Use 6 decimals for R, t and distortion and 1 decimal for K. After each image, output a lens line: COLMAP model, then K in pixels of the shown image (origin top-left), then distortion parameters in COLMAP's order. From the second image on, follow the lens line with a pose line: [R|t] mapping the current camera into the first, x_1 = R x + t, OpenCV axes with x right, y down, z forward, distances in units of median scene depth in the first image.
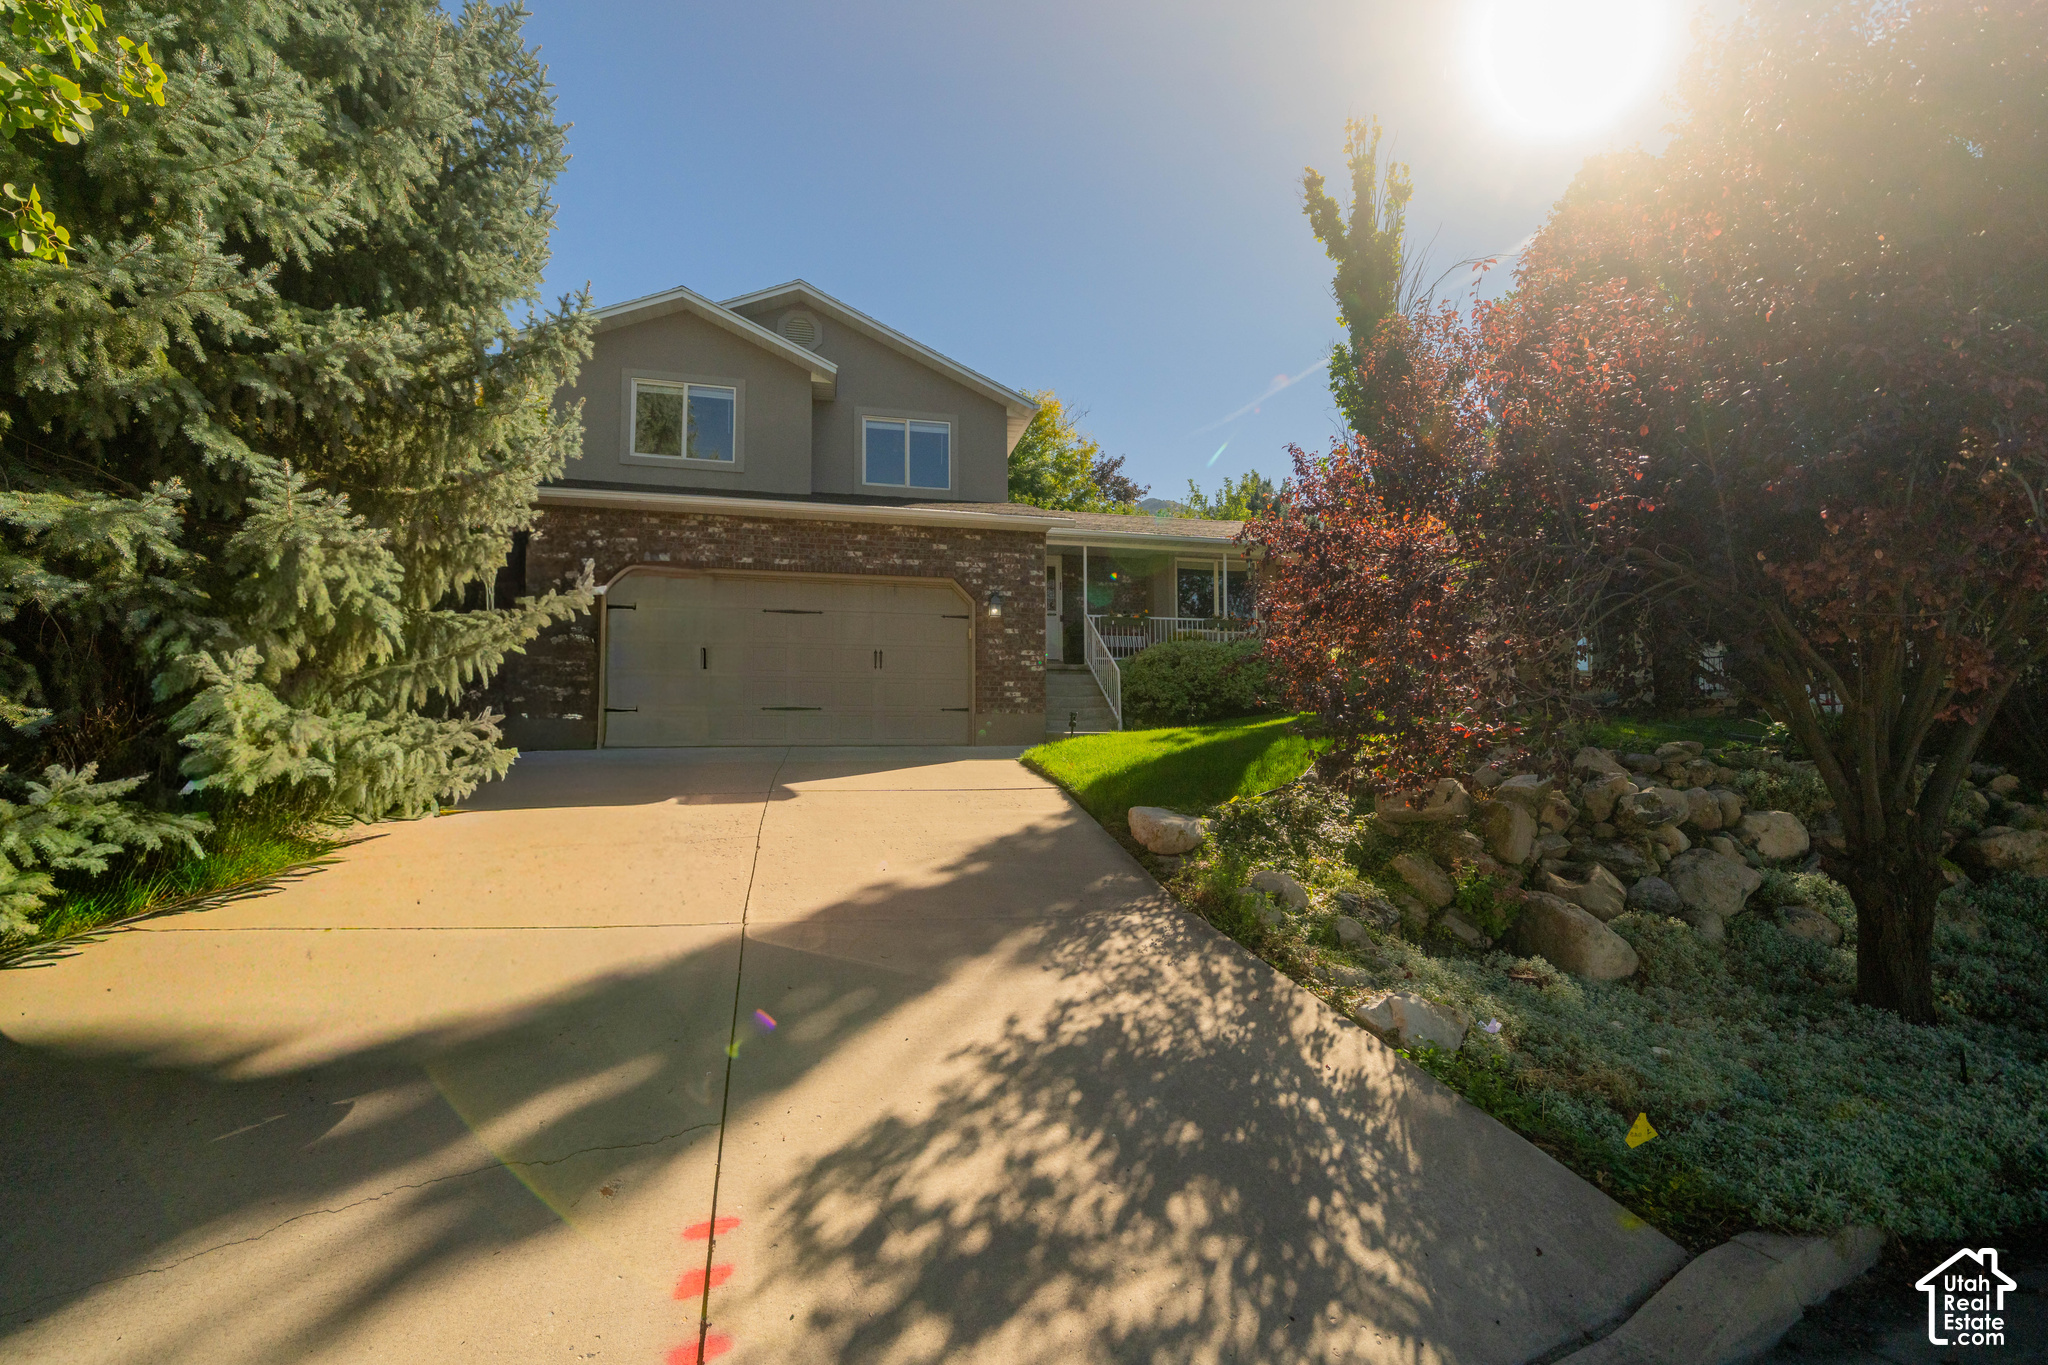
lens RADIAL K [[769.3, 0, 1011.7], [0, 769.3, 680.5], [0, 0, 1]] dist [-0.000507, -0.000027]
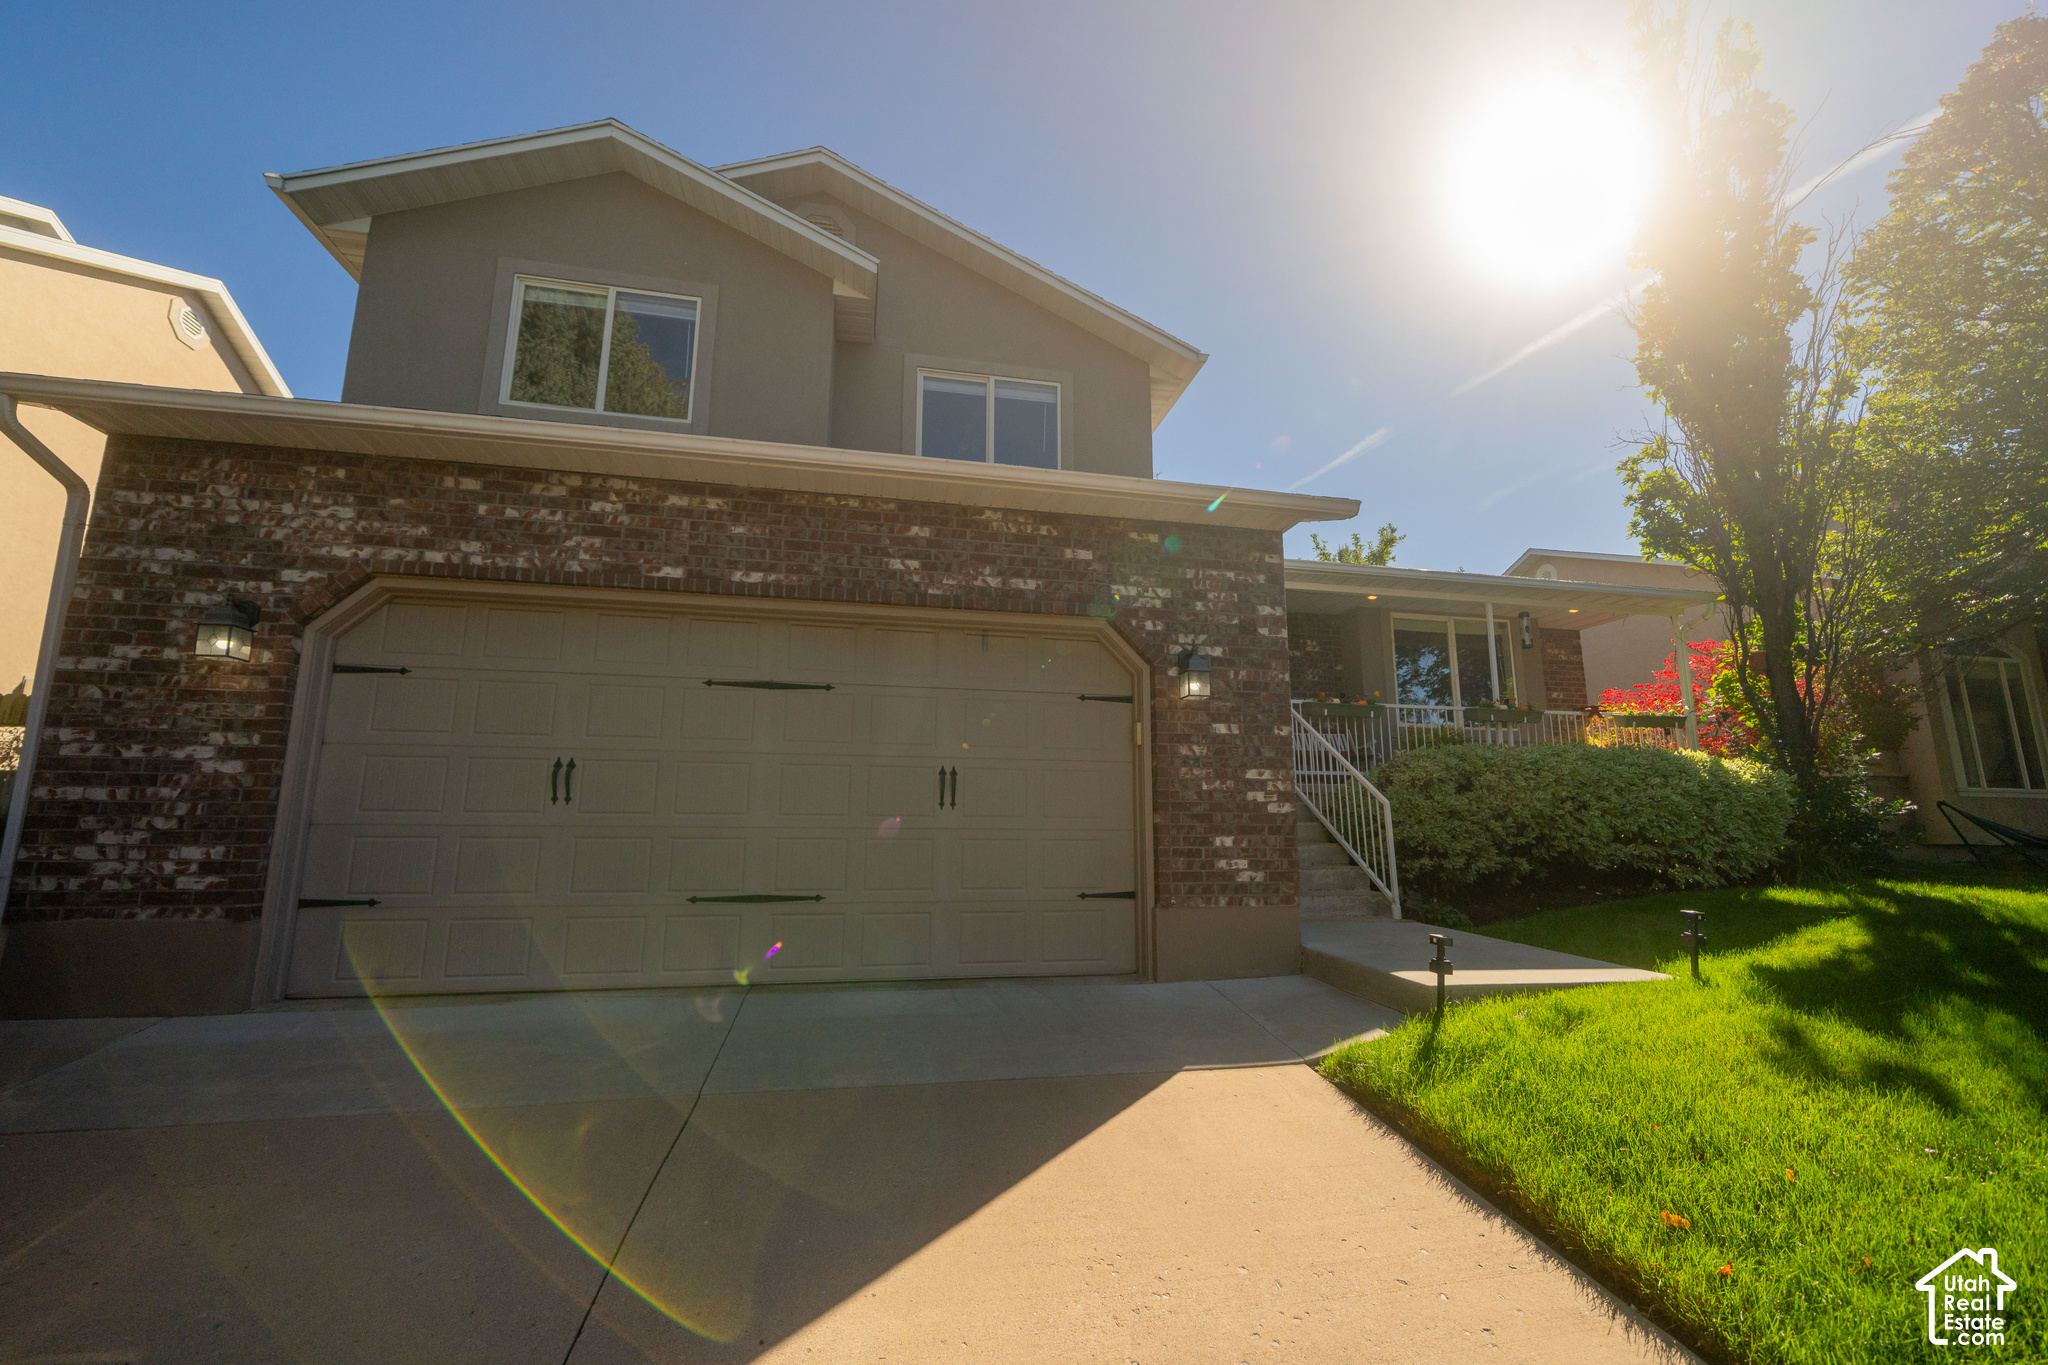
lens RADIAL K [[766.3, 0, 1020.2], [0, 766.3, 692.6], [0, 0, 1]] dist [-0.002380, -0.000120]
pose [[0.999482, 0.004742, -0.031817, -0.113073], [-0.007932, 0.994865, -0.100898, -0.037768], [0.031175, 0.101098, 0.994388, 0.522214]]
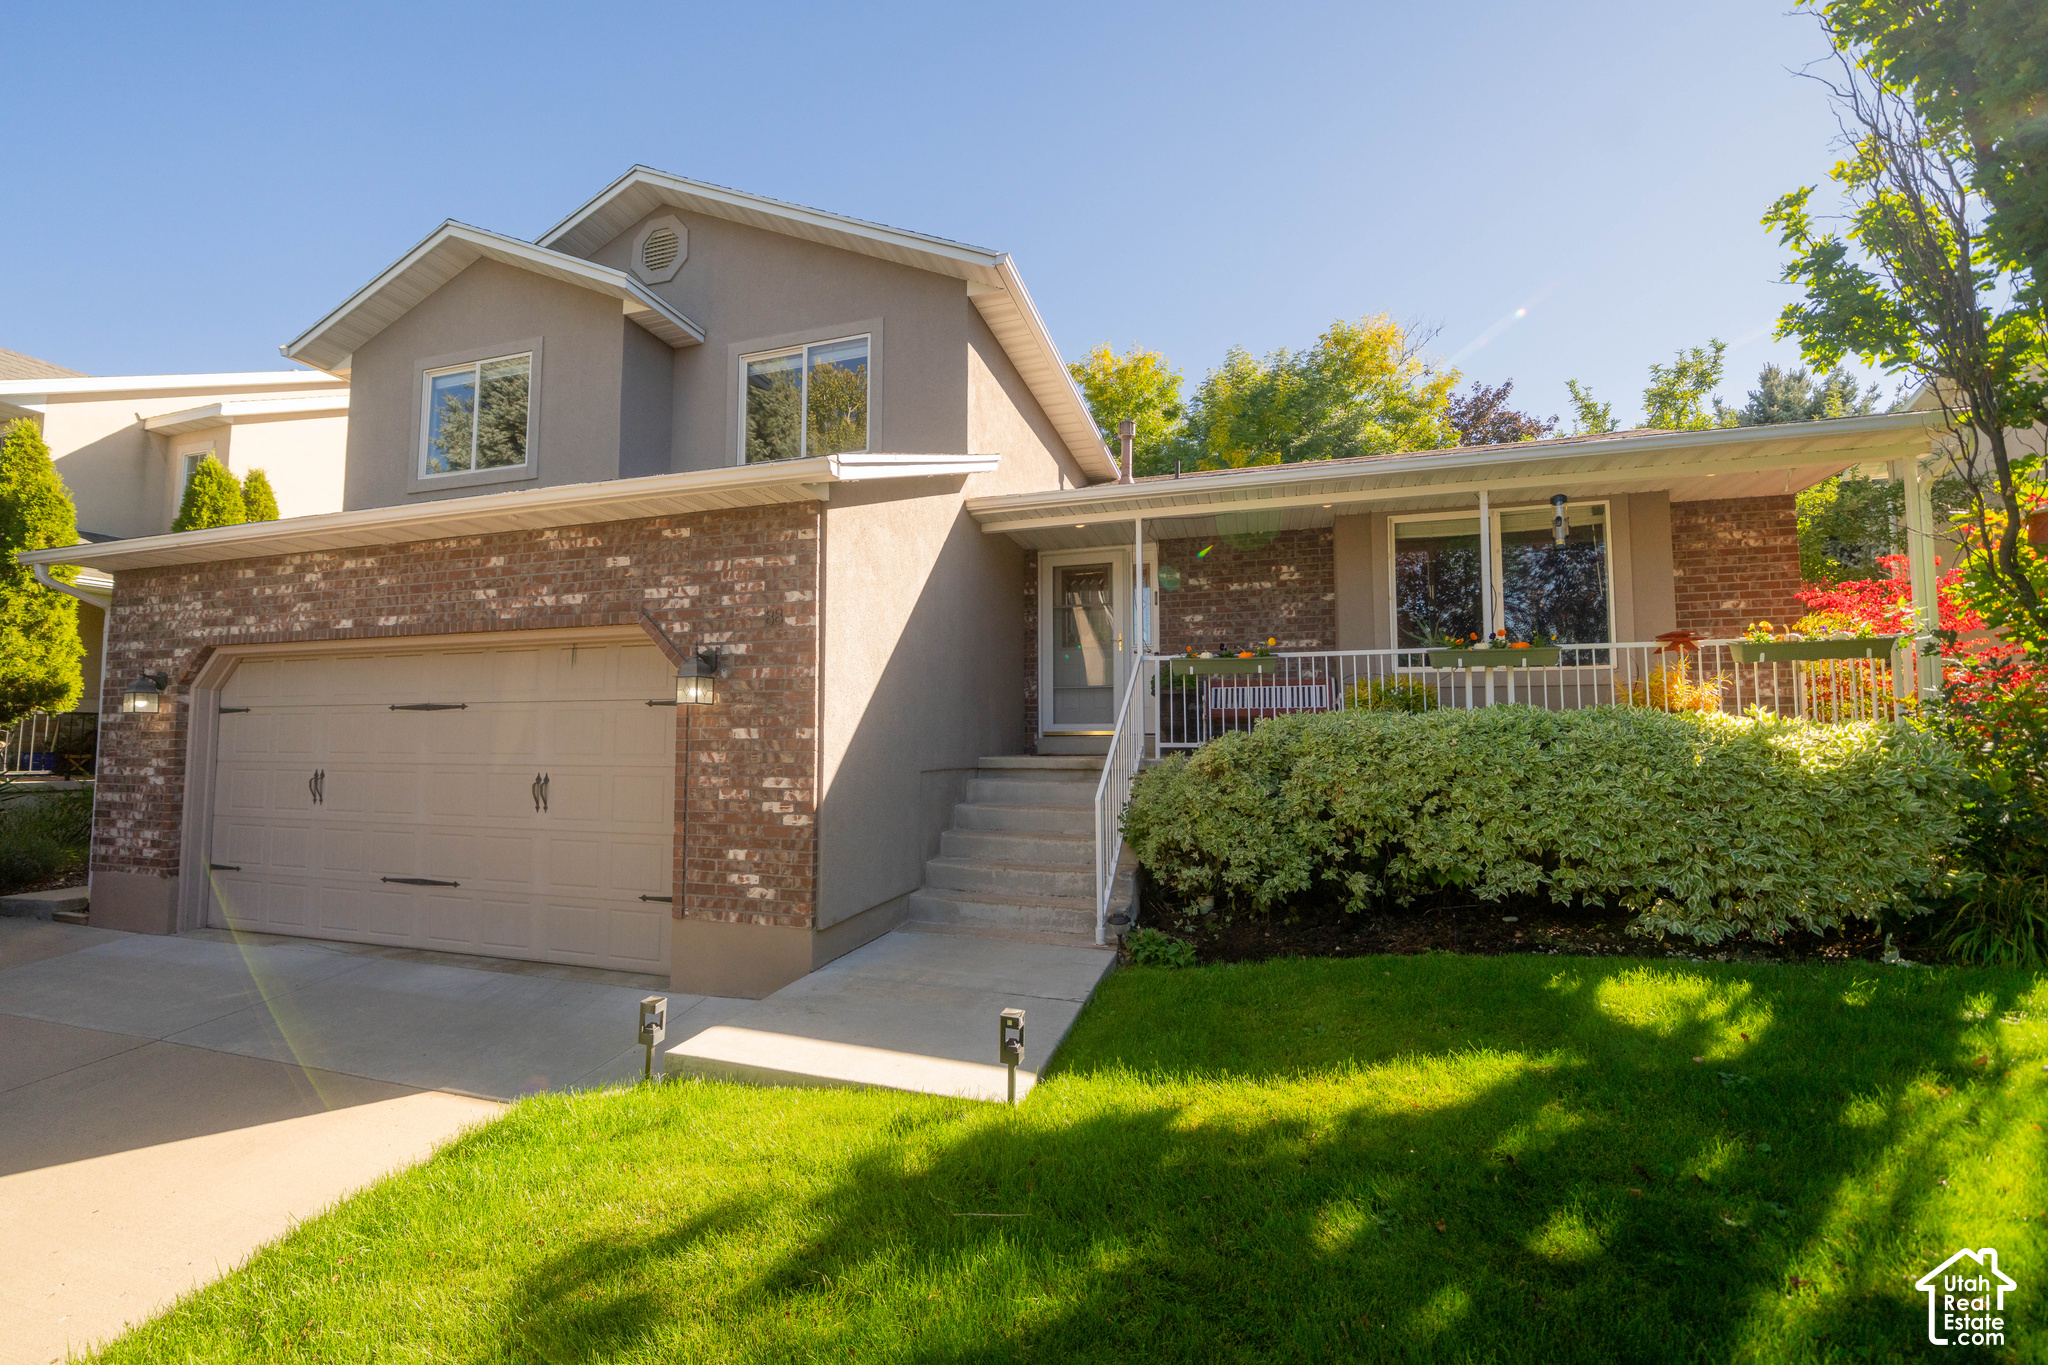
lens RADIAL K [[770.3, 0, 1033.2], [0, 770.3, 690.2], [0, 0, 1]] dist [-0.003203, -0.000204]
pose [[0.873383, -0.029631, -0.486132, 0.361408], [0.028969, 0.999541, -0.008879, -0.080829], [0.486172, -0.006328, 0.873840, 0.697485]]
